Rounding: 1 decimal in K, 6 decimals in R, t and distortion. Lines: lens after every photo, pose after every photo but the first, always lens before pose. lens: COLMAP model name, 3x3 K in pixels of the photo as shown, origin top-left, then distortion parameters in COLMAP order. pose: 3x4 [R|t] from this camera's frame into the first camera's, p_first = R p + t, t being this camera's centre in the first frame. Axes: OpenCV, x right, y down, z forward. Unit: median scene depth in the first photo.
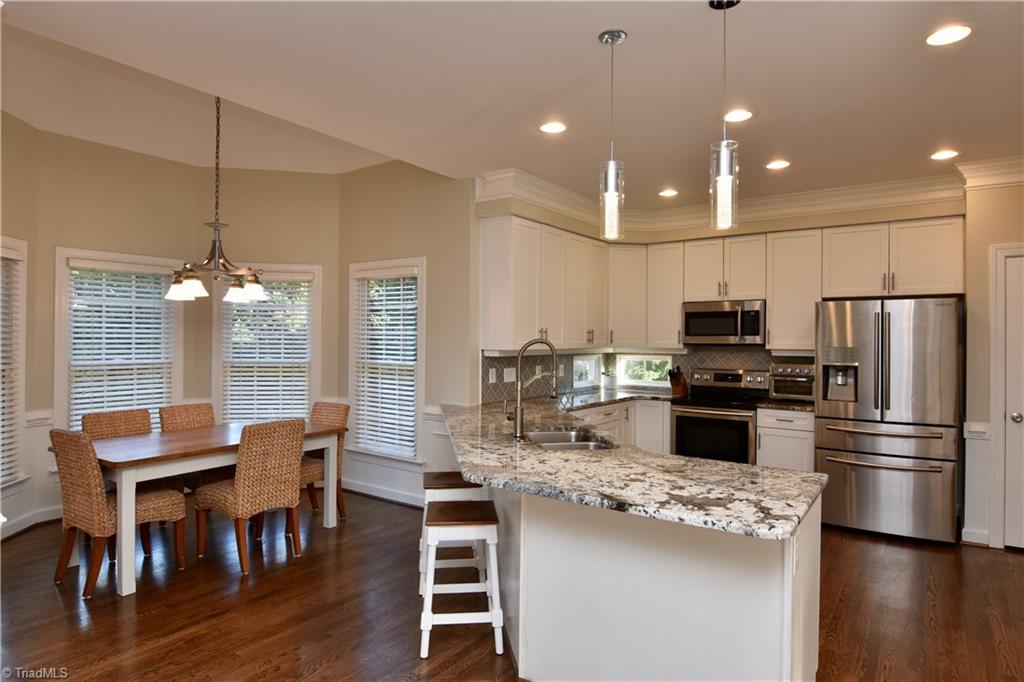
lens RADIAL K [[559.7, 0, 513.2], [0, 559.7, 339.2], [0, 0, 1]] dist [-0.000518, 0.000031]
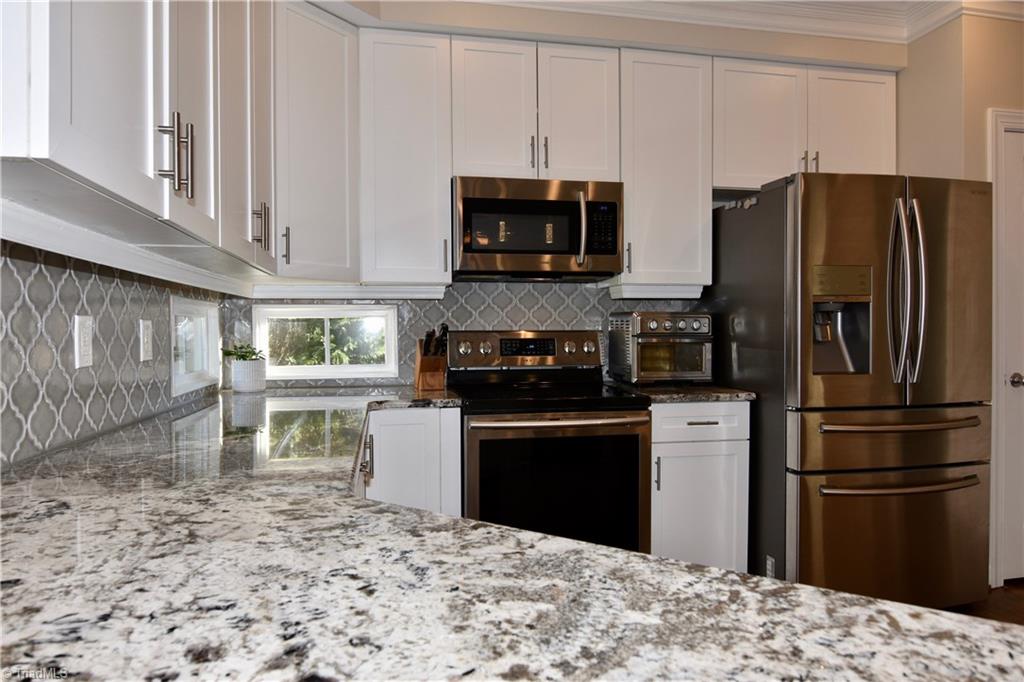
lens RADIAL K [[651.9, 0, 513.3], [0, 651.9, 340.0], [0, 0, 1]] dist [-0.005752, -0.001071]
pose [[0.678025, -0.015213, 0.734882, -0.043895], [0.008579, 0.999881, 0.012784, 0.058664], [-0.734989, -0.002364, 0.678075, 0.668223]]
